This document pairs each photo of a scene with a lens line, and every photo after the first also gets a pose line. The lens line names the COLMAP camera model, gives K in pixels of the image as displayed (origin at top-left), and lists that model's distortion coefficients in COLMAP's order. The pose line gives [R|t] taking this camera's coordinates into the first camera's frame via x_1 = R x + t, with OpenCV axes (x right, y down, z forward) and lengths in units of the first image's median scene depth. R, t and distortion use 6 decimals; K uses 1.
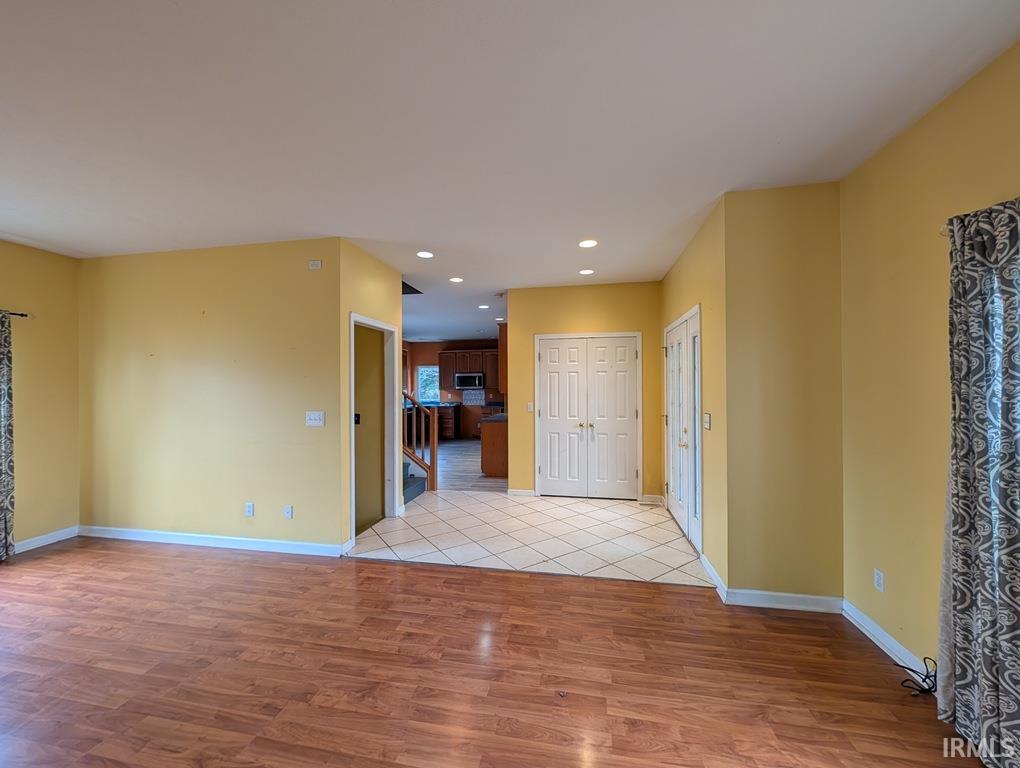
lens RADIAL K [[389.5, 0, 510.2], [0, 389.5, 382.4], [0, 0, 1]] dist [0.007525, 0.000441]
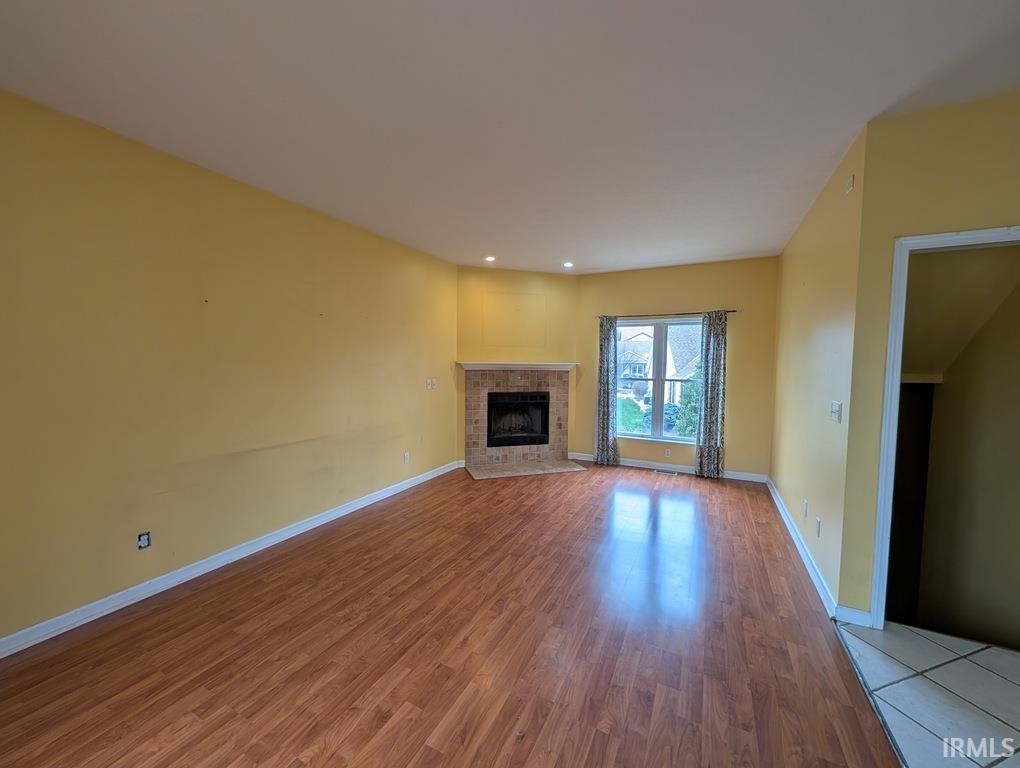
lens RADIAL K [[389.5, 0, 507.9], [0, 389.5, 385.4], [0, 0, 1]] dist [0.007525, 0.000441]
pose [[-0.270292, 0.064224, -0.960634, 0.353959], [-0.002501, 0.997722, 0.067408, -0.000624], [0.962775, 0.020623, -0.269516, 0.664629]]
